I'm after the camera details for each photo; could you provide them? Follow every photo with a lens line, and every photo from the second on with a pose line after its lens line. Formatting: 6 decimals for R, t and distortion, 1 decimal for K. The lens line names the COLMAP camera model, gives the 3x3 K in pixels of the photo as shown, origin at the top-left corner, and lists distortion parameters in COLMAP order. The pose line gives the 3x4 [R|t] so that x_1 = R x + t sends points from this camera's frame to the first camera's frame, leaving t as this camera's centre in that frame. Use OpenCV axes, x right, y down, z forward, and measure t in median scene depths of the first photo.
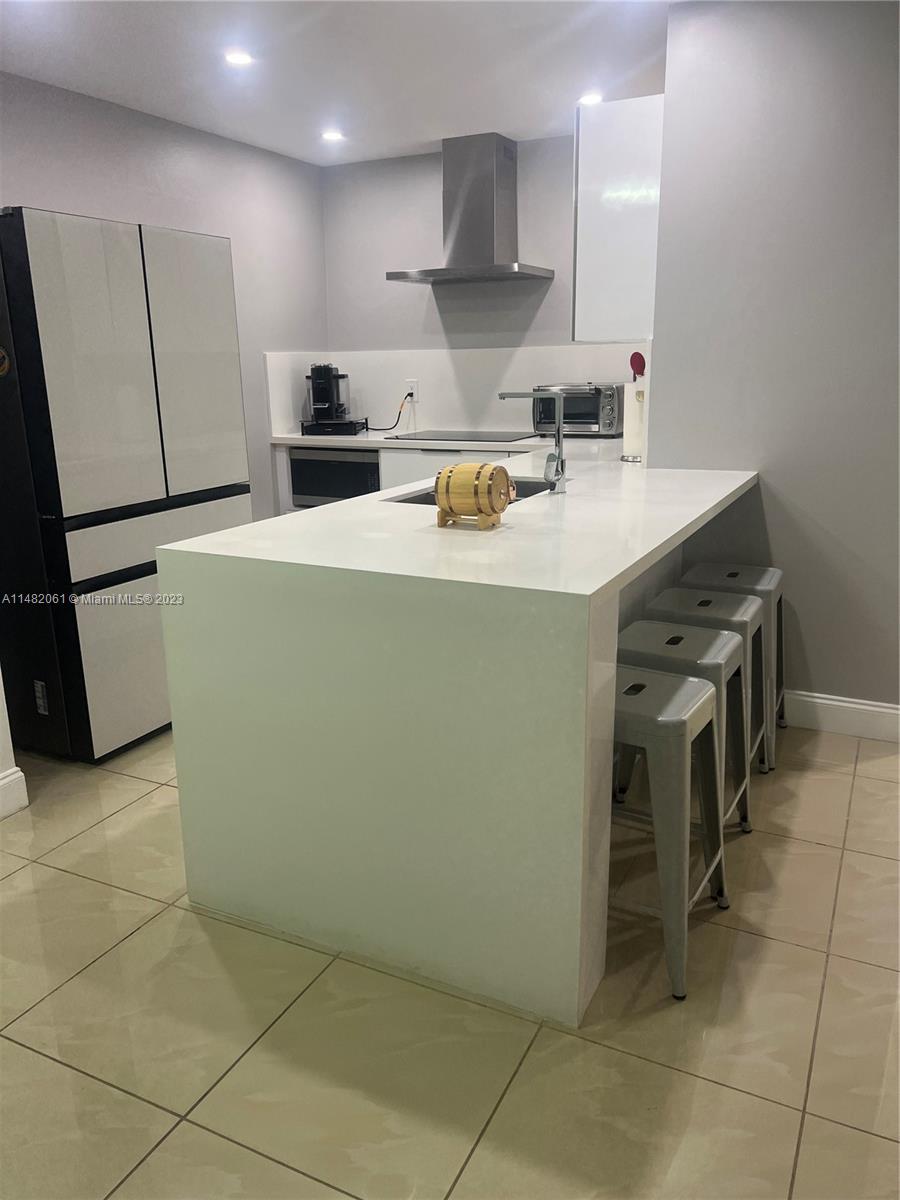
lens RADIAL K [[895.3, 0, 443.4], [0, 895.3, 600.4], [0, 0, 1]] dist [0.063389, -0.077344]
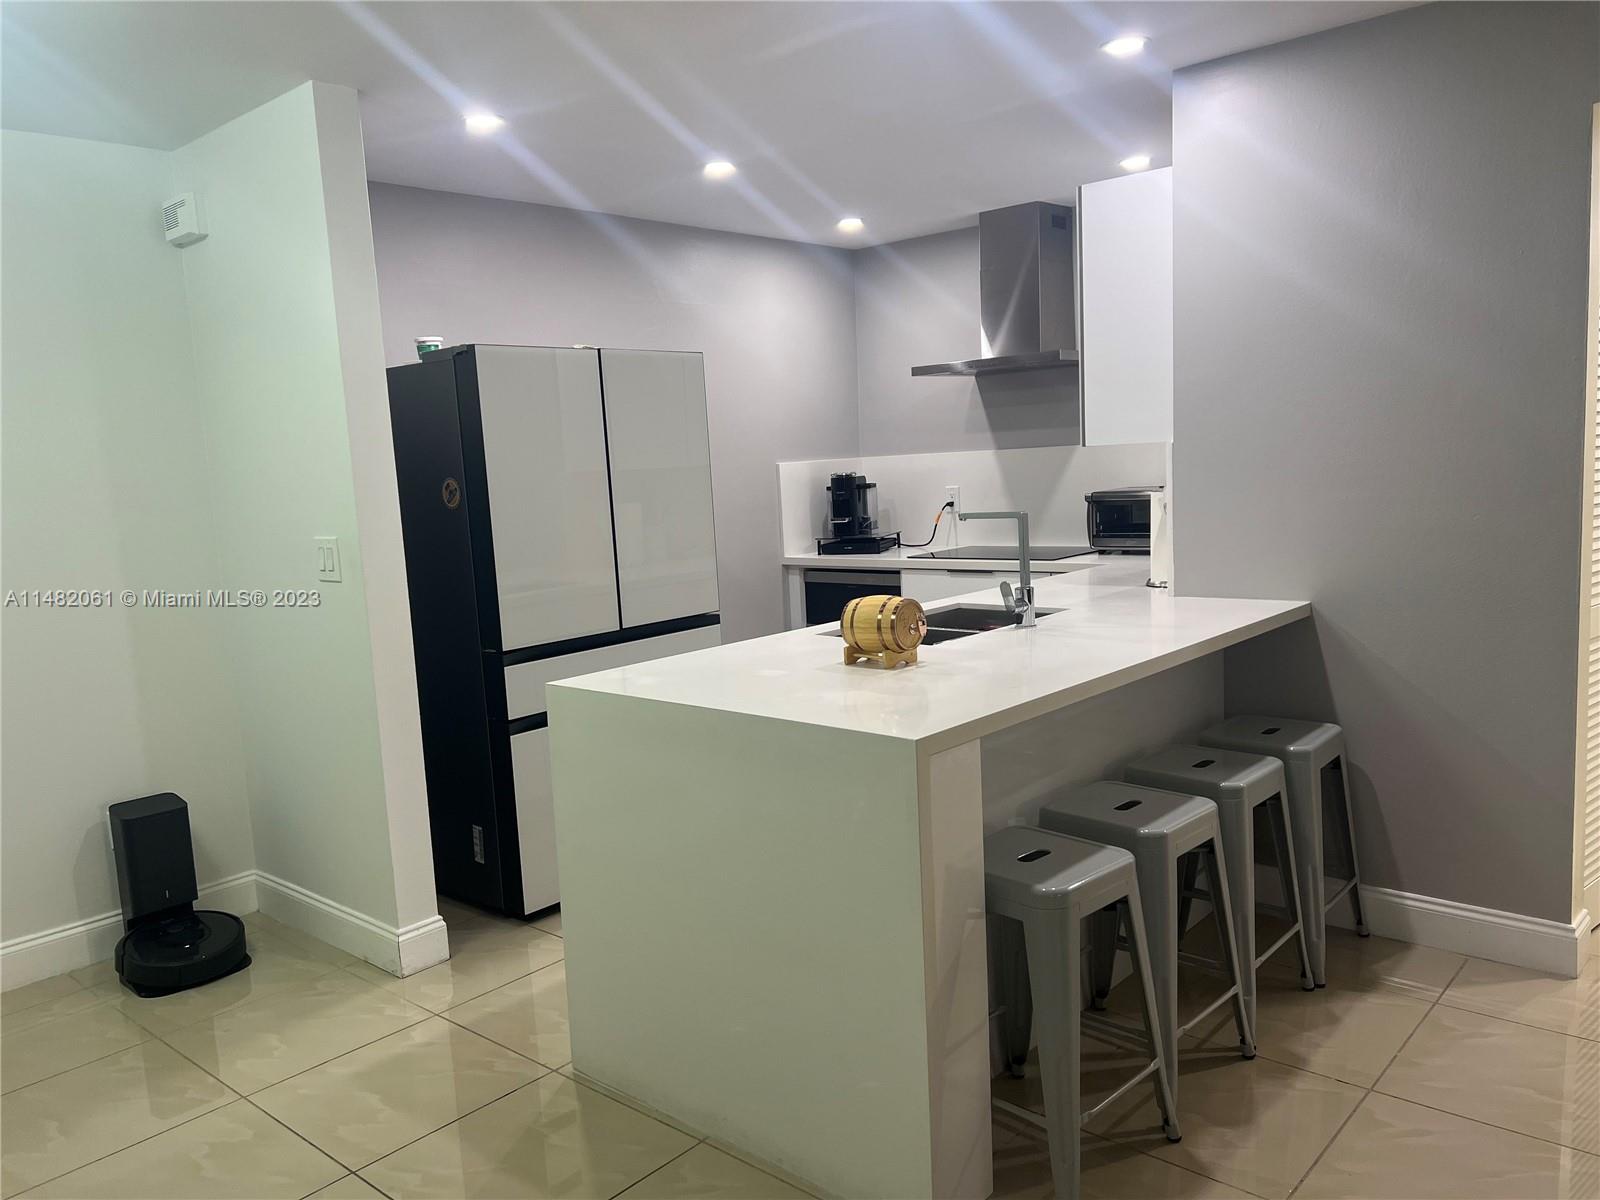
lens RADIAL K [[1193.7, 0, 801.6], [0, 1193.7, 617.3], [0, 0, 1]] dist [0.063389, -0.077344]
pose [[0.966672, 0.001685, -0.256014, 0.196595], [-0.032152, 0.992860, -0.114869, 0.007434], [0.253993, 0.119272, 0.959824, -0.131525]]
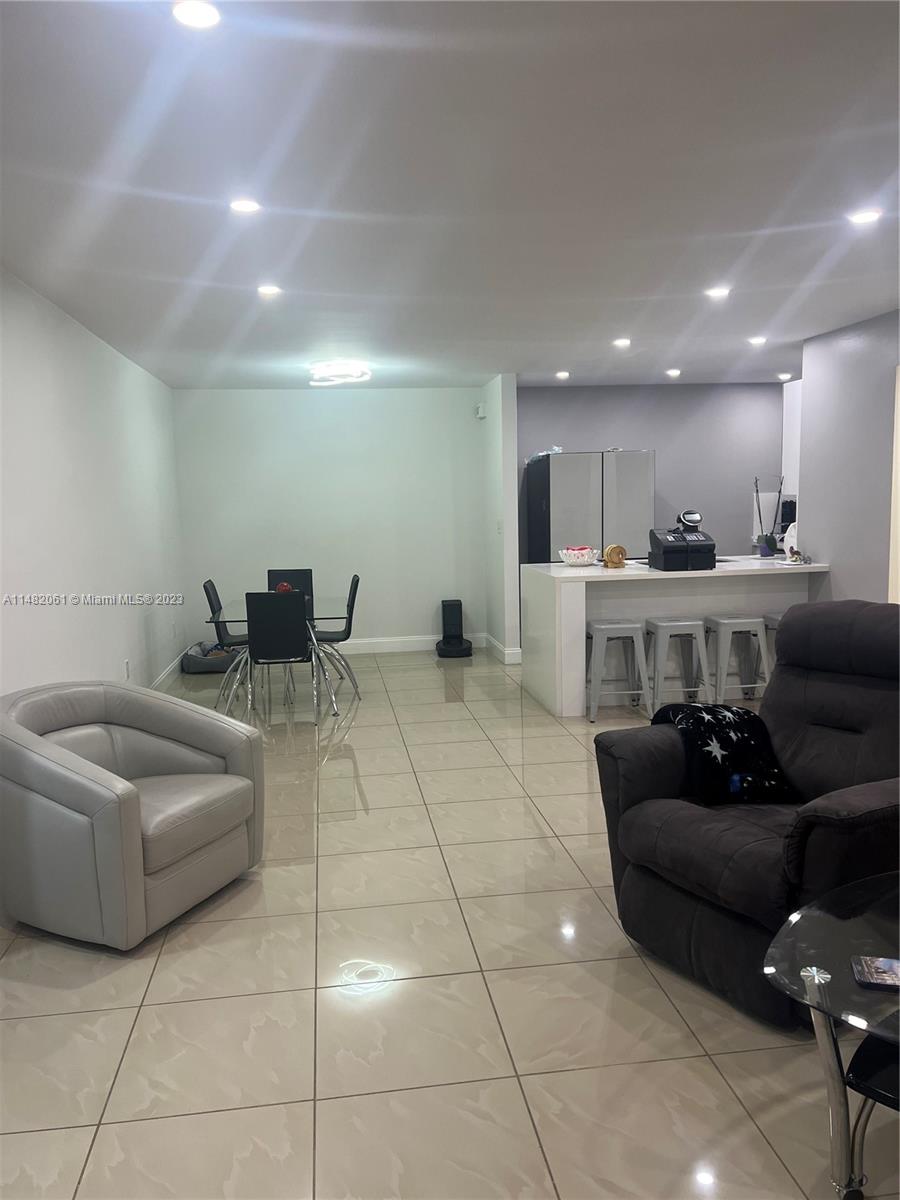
lens RADIAL K [[895.3, 0, 450.3], [0, 895.3, 606.8], [0, 0, 1]] dist [0.063389, -0.077344]
pose [[0.575279, 0.103556, -0.811376, 1.018202], [-0.193112, 0.981107, -0.011701, 0.080063], [0.794835, 0.163418, 0.584408, -0.513397]]
